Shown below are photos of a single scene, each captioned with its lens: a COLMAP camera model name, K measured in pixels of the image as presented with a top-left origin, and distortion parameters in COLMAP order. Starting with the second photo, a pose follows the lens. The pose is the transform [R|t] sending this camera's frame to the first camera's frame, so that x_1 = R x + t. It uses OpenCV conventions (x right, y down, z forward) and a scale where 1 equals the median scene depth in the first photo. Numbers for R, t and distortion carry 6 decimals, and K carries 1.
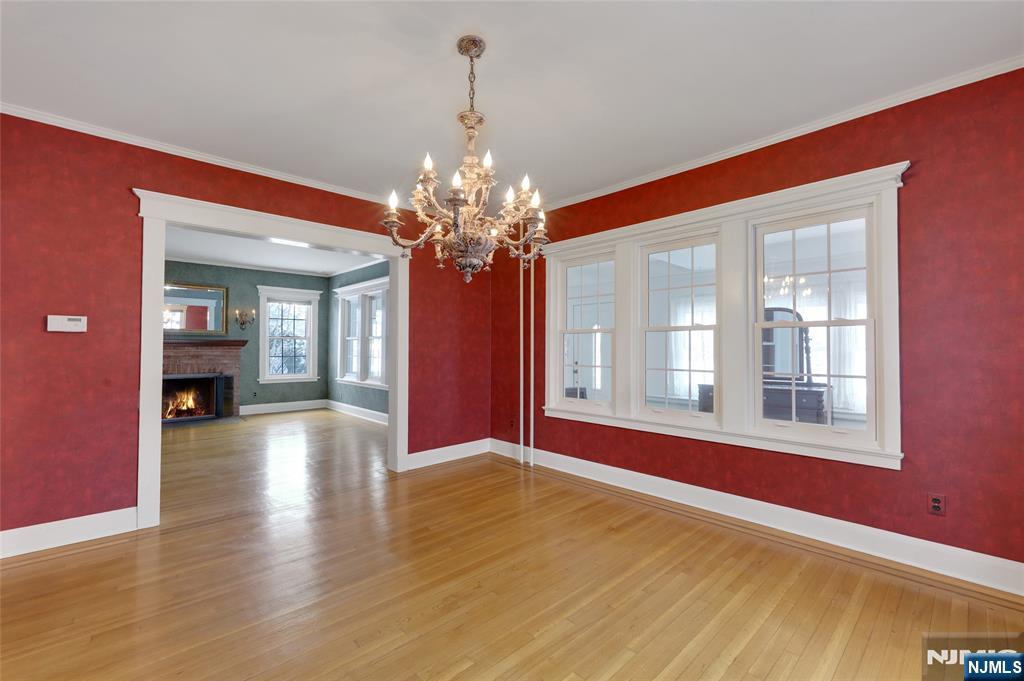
lens RADIAL K [[428.0, 0, 512.0], [0, 428.0, 340.5], [0, 0, 1]] dist [-0.000283, -0.000524]
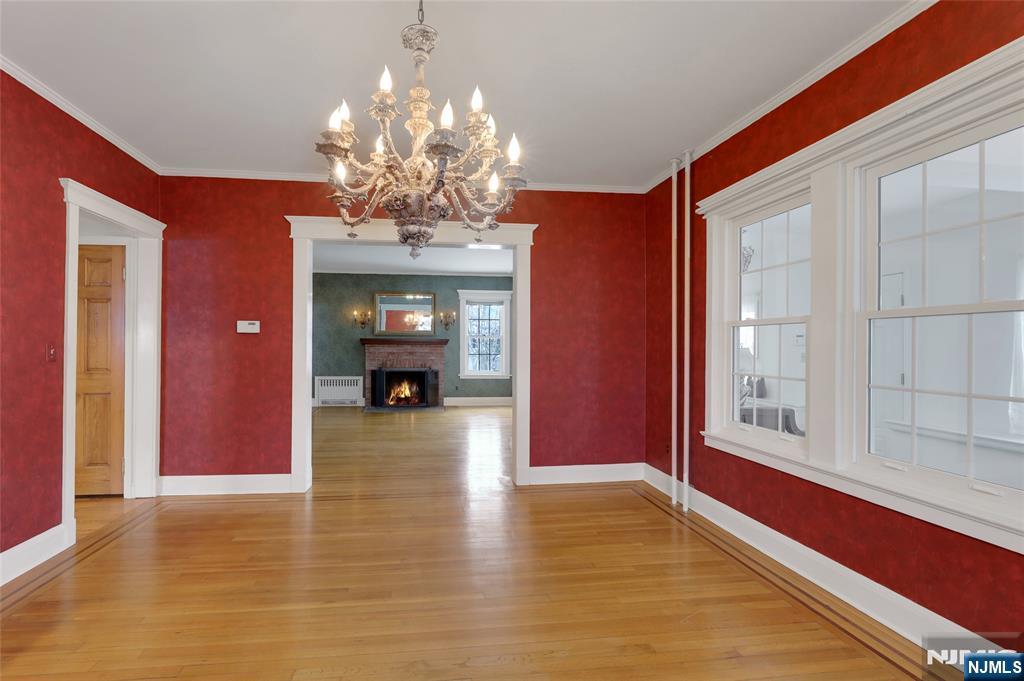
lens RADIAL K [[439.3, 0, 469.1], [0, 439.3, 343.6], [0, 0, 1]] dist [-0.002335, -0.000499]
pose [[0.802643, 0.000950, -0.596459, 0.197328], [0.004799, 0.999956, 0.008051, 0.002947], [0.596440, -0.009324, 0.802603, 0.199242]]
